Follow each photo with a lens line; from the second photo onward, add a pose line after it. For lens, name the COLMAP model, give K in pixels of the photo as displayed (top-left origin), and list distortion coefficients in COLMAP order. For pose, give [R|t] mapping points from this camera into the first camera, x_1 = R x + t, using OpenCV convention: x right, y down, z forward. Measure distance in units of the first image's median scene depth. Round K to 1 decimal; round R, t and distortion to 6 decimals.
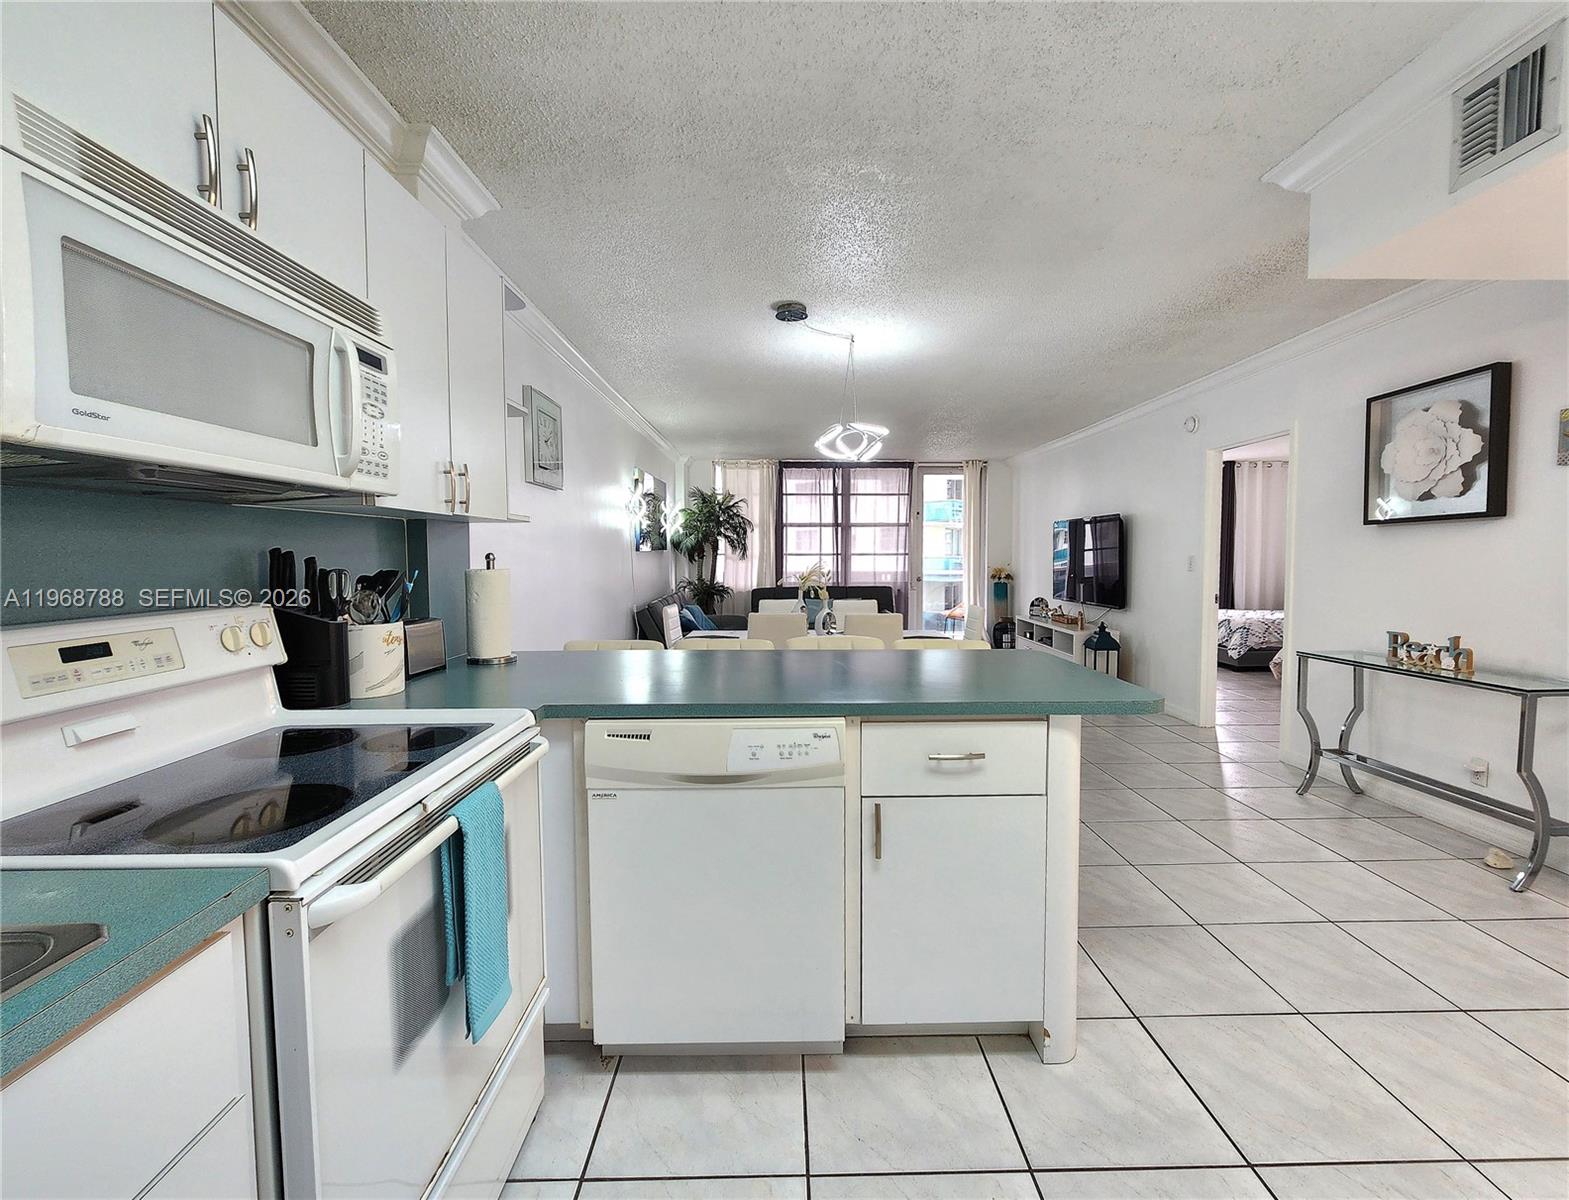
lens RADIAL K [[681.8, 0, 784.5], [0, 681.8, 600.0], [0, 0, 1]] dist [-0.003194, 0.000133]
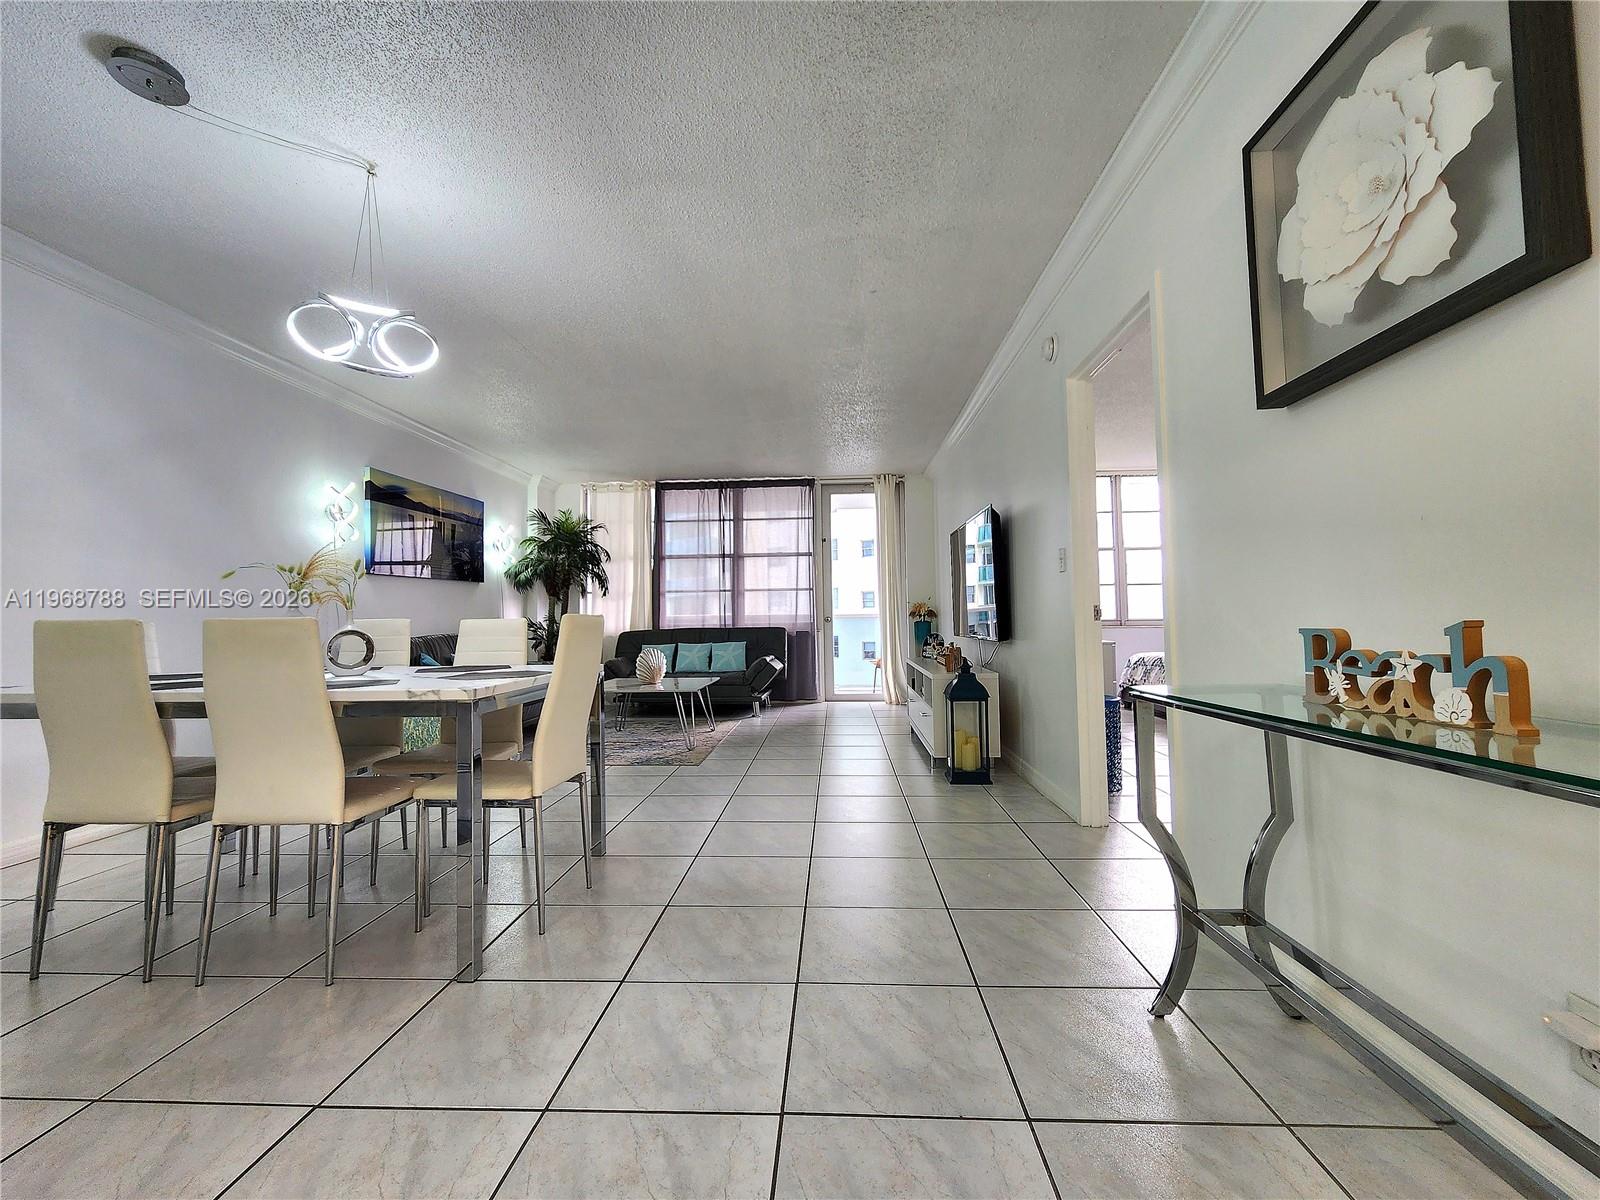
lens RADIAL K [[644.5, 0, 800.0], [0, 644.5, 600.0], [0, 0, 1]] dist [0.001933, 0.000198]
pose [[0.996339, -0.014715, -0.084217, 0.240105], [0.006284, 0.995017, -0.099512, 0.024791], [0.085261, 0.098618, 0.991466, 0.229865]]
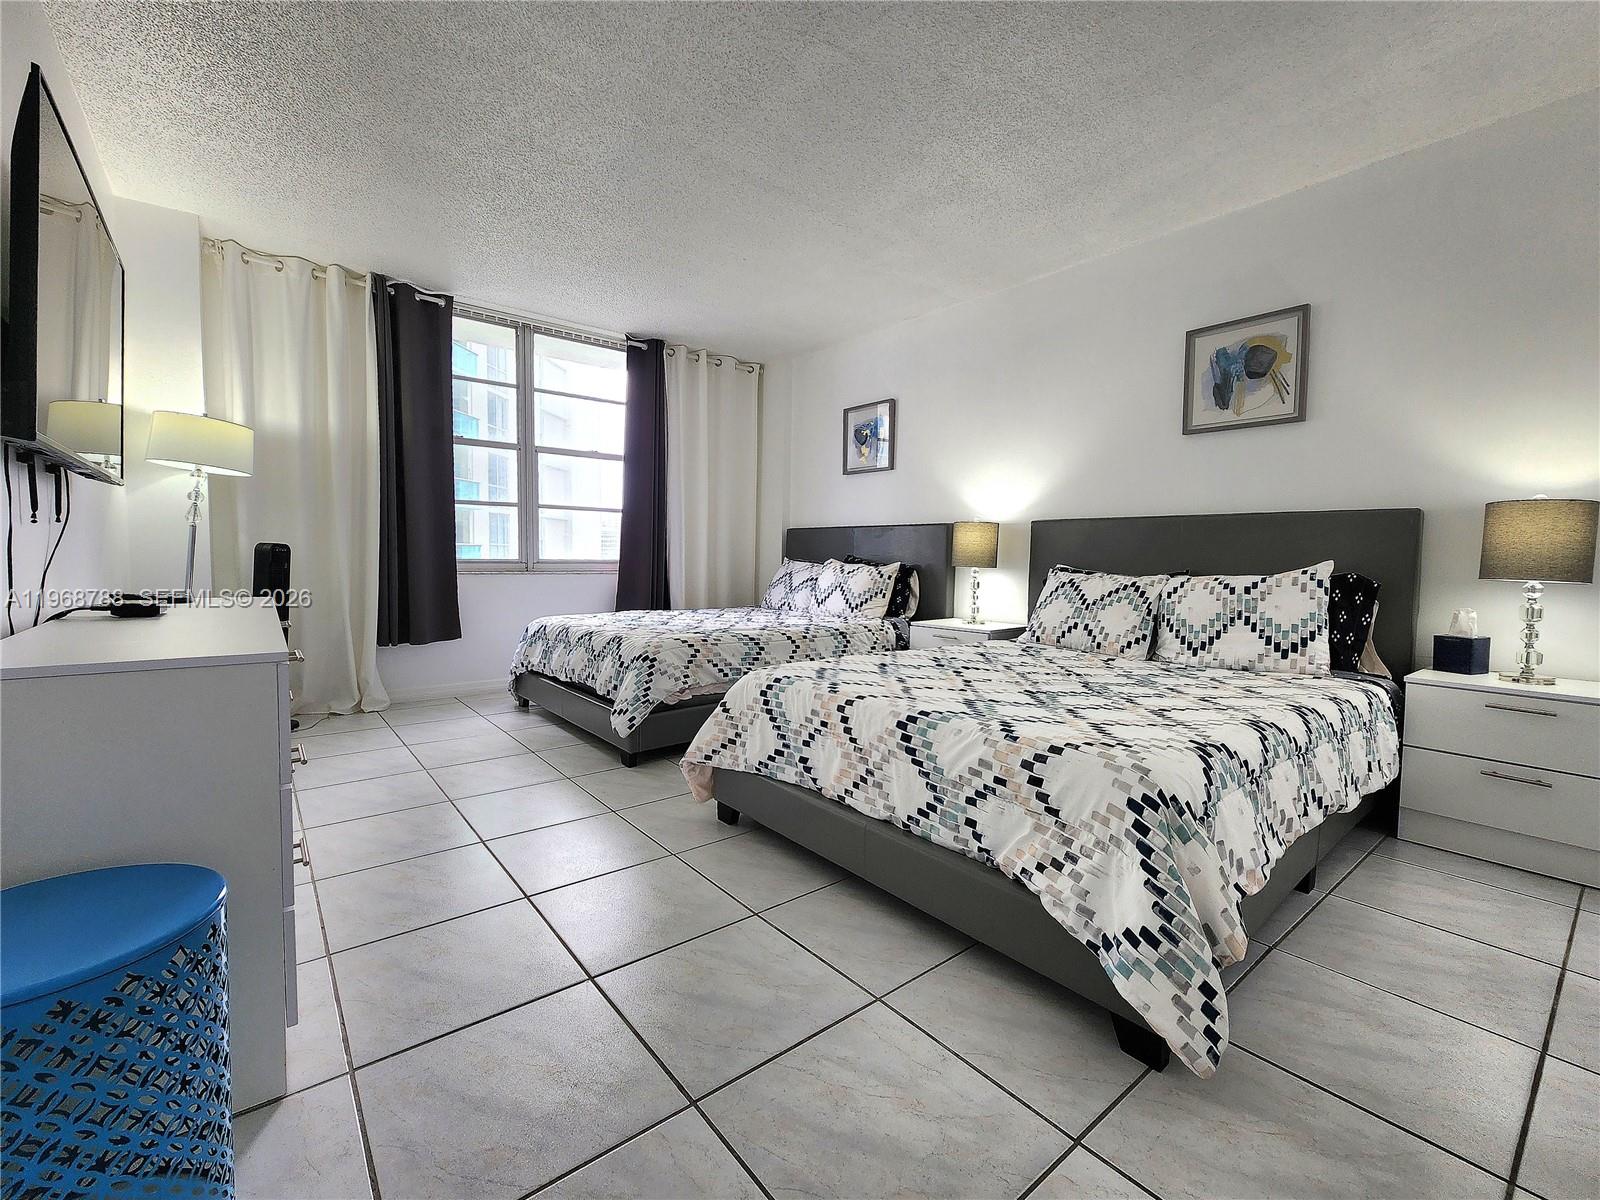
lens RADIAL K [[682.0, 0, 804.7], [0, 682.0, 592.4], [0, 0, 1]] dist [0.000956, 0.000381]
pose [[0.778544, -0.020039, 0.627269, 0.398621], [0.024603, 0.999696, 0.001399, 0.002250], [-0.627107, 0.014343, 0.778801, 0.498174]]
